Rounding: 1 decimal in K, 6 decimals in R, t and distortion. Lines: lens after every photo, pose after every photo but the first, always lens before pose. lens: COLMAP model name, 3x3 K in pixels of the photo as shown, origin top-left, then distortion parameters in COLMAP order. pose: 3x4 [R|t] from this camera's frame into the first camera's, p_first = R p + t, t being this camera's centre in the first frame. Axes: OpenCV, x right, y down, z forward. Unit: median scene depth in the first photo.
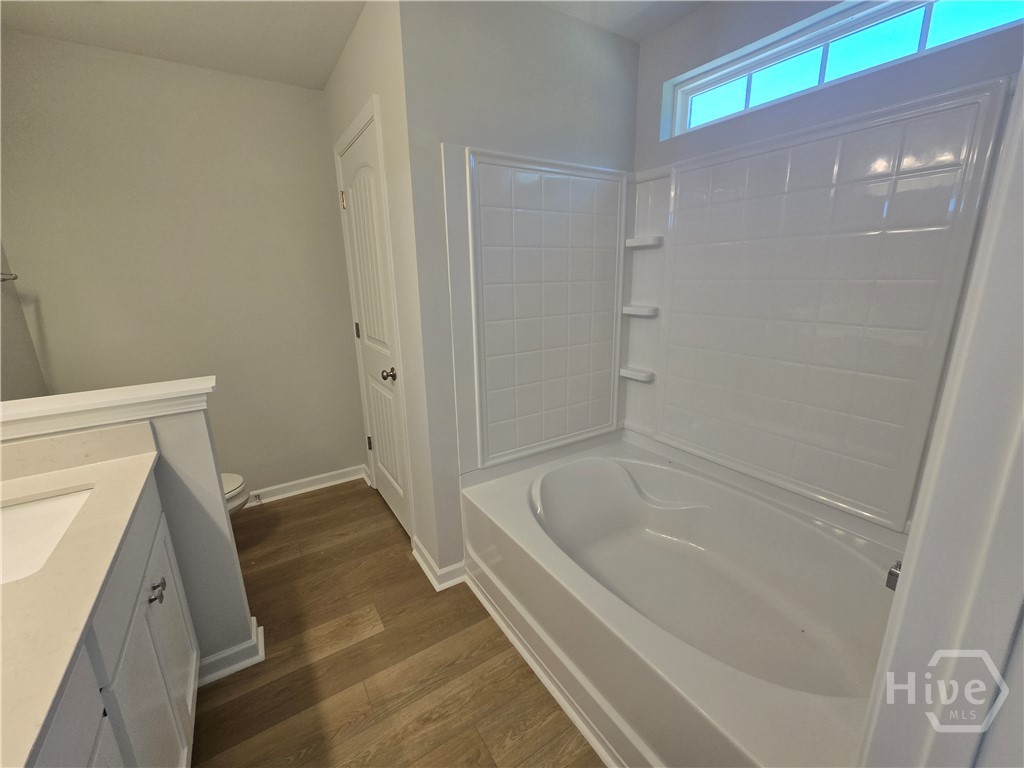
lens RADIAL K [[419.4, 0, 508.6], [0, 419.4, 382.9], [0, 0, 1]] dist [0.000550, -0.000122]
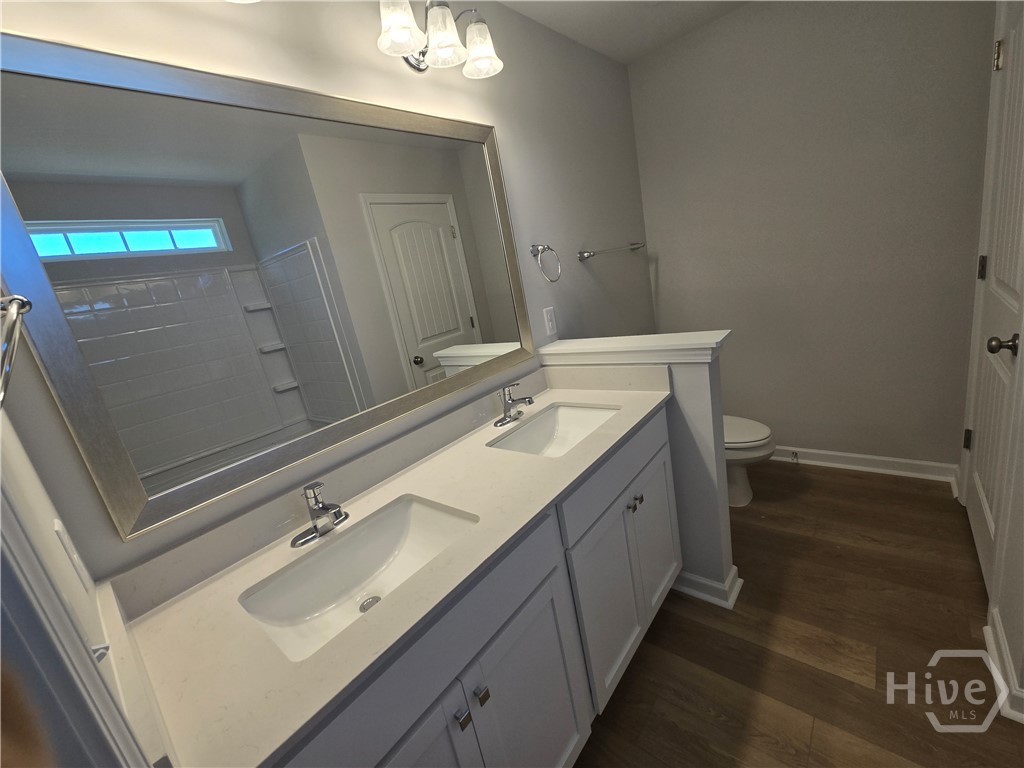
lens RADIAL K [[419.4, 0, 508.6], [0, 419.4, 382.9], [0, 0, 1]] dist [0.000550, -0.000122]
pose [[0.294556, 0.203627, -0.933688, 0.095337], [-0.060882, 0.979049, 0.194312, -0.047205], [0.953693, -0.000391, 0.300782, 0.155485]]
